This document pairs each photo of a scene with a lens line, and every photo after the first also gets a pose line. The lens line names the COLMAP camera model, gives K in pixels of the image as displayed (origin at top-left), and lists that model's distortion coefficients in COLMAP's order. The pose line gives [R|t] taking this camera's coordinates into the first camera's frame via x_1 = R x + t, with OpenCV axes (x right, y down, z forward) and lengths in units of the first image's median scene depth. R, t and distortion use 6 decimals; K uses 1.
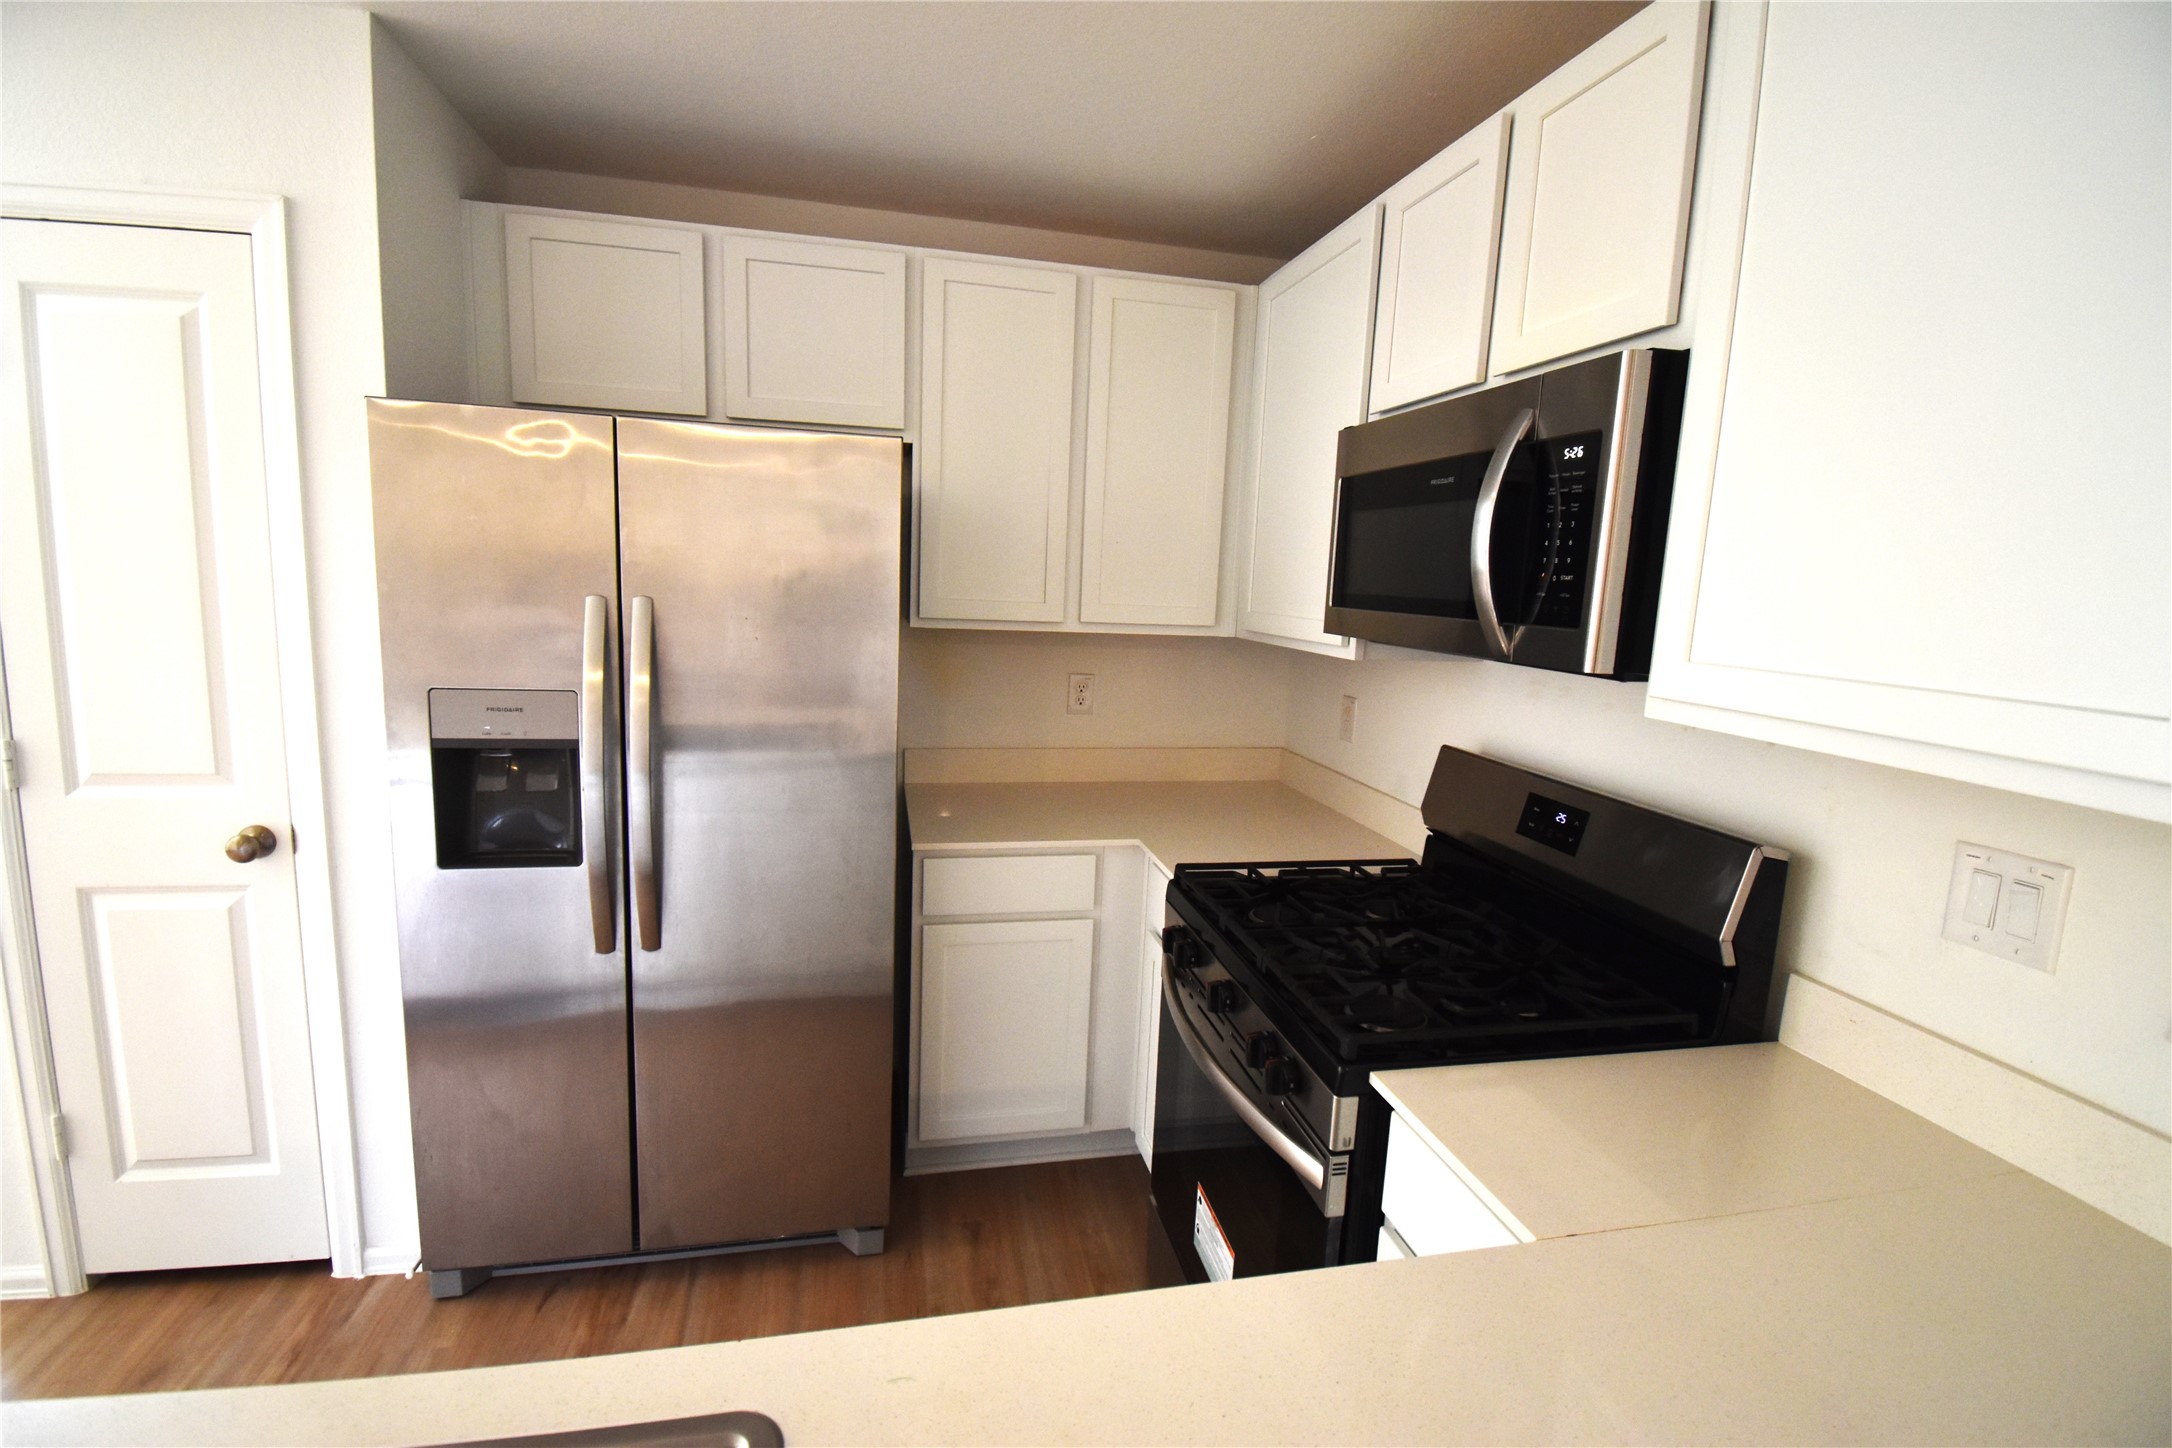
lens RADIAL K [[967.3, 0, 1079.2], [0, 967.3, 725.1], [0, 0, 1]] dist [0.004356, -0.016752]
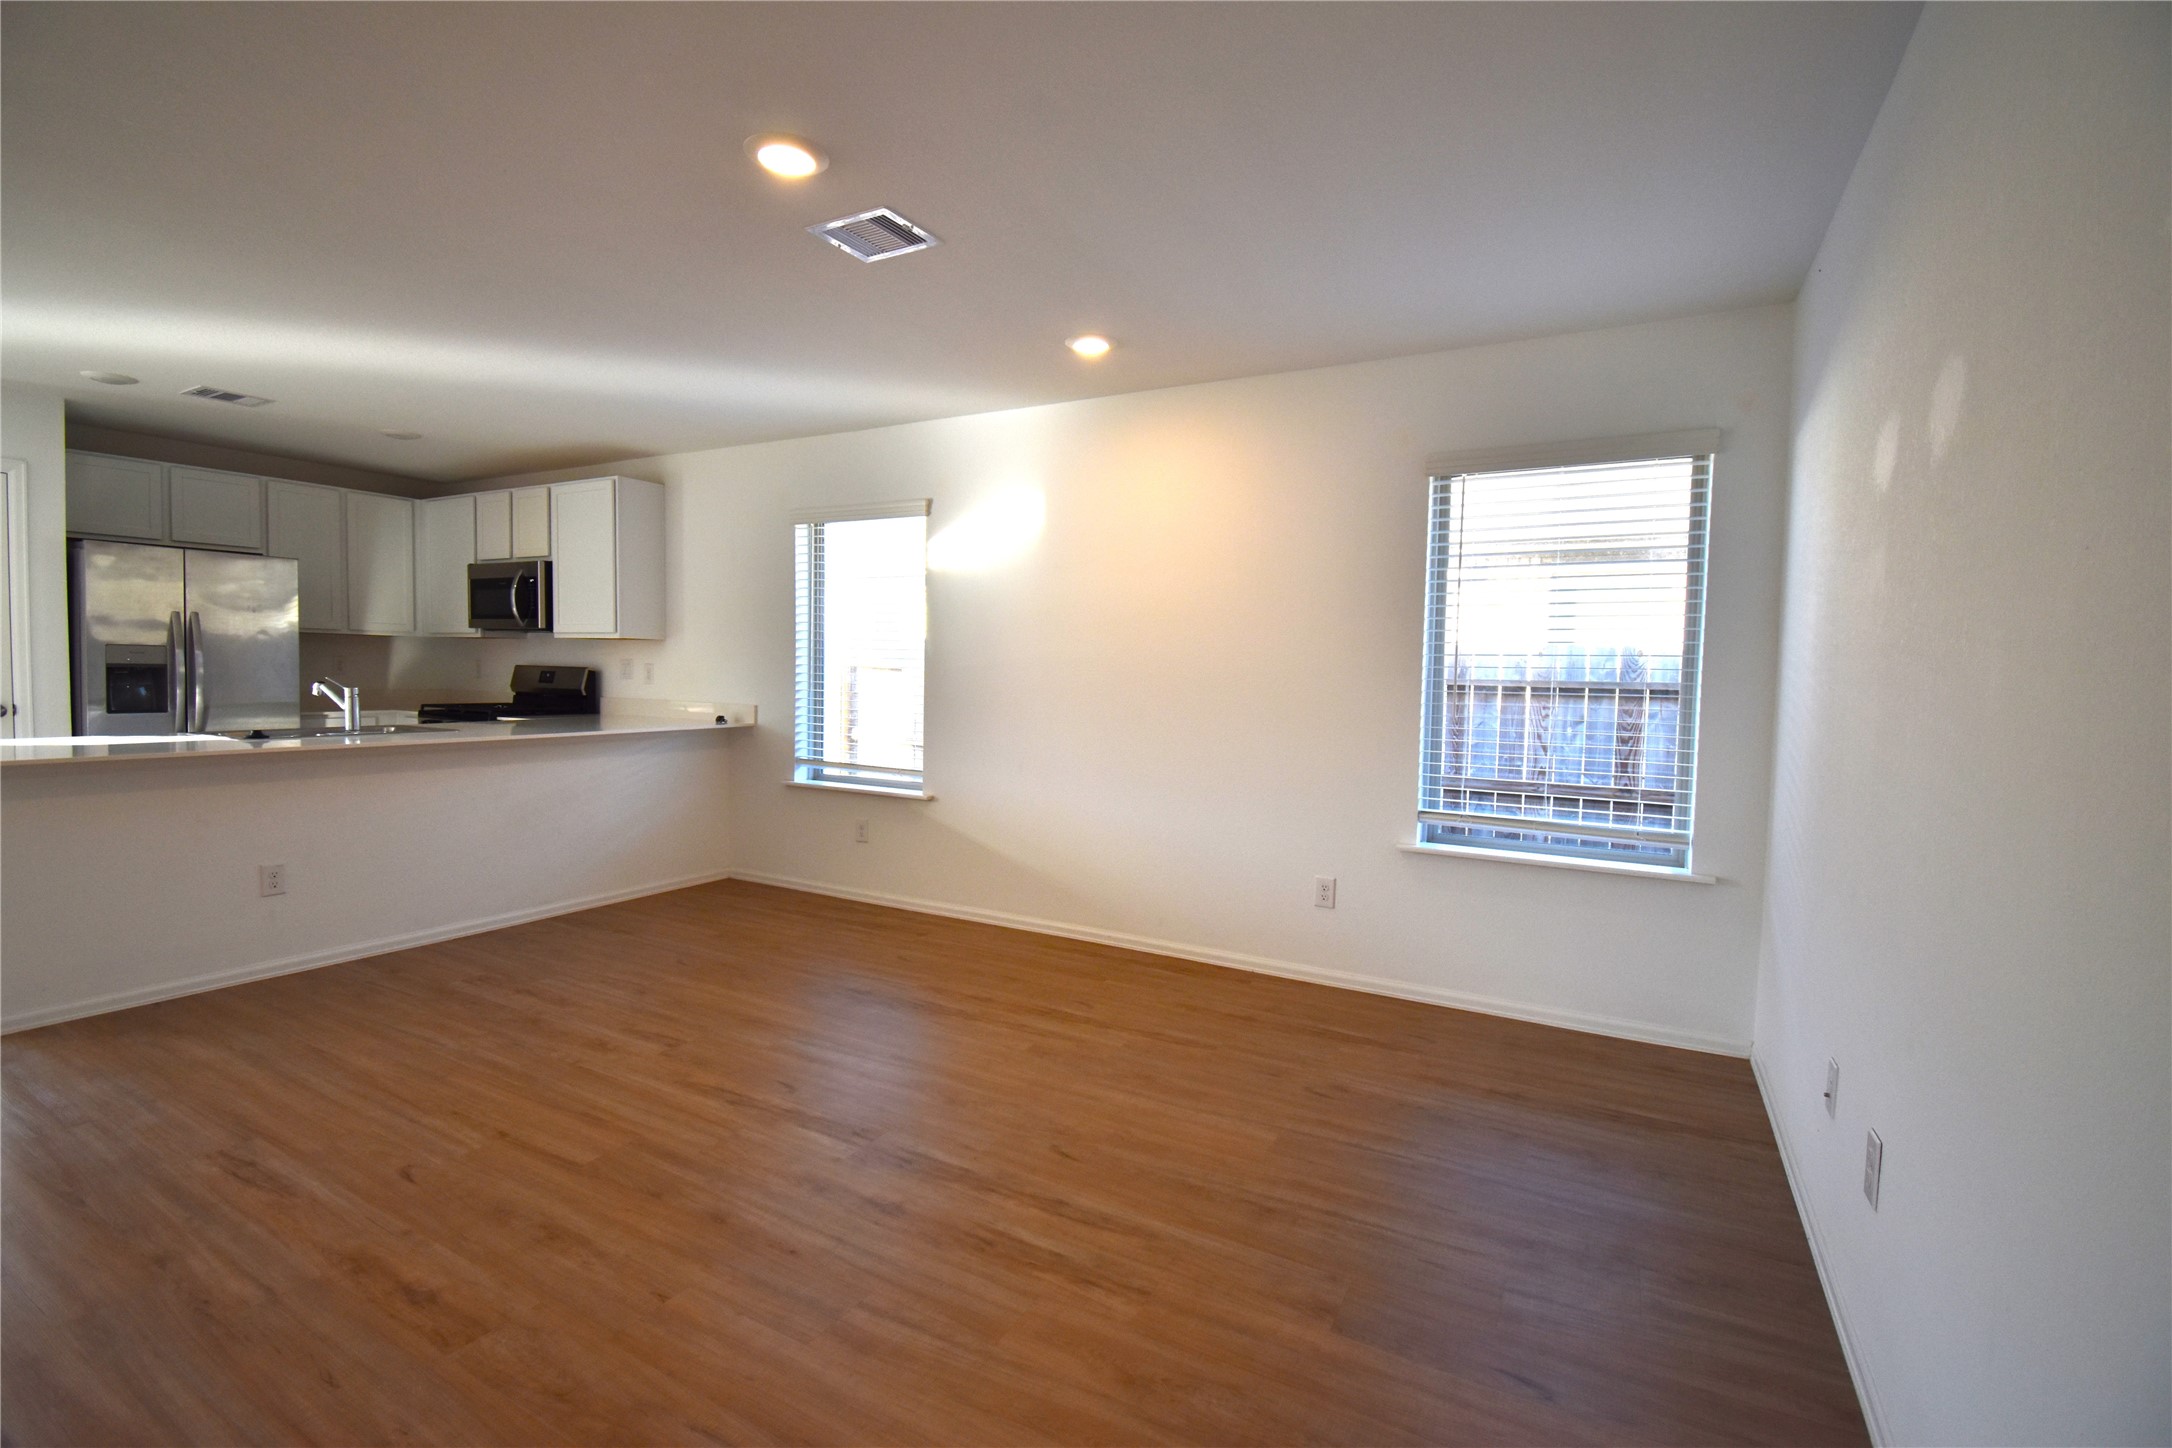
lens RADIAL K [[967.3, 0, 1099.3], [0, 967.3, 727.5], [0, 0, 1]] dist [0.004356, -0.016752]
pose [[0.659496, -0.070805, 0.748366, -0.876547], [0.117973, 0.992966, -0.010017, 0.571645], [-0.742393, 0.094893, 0.663211, -2.939923]]
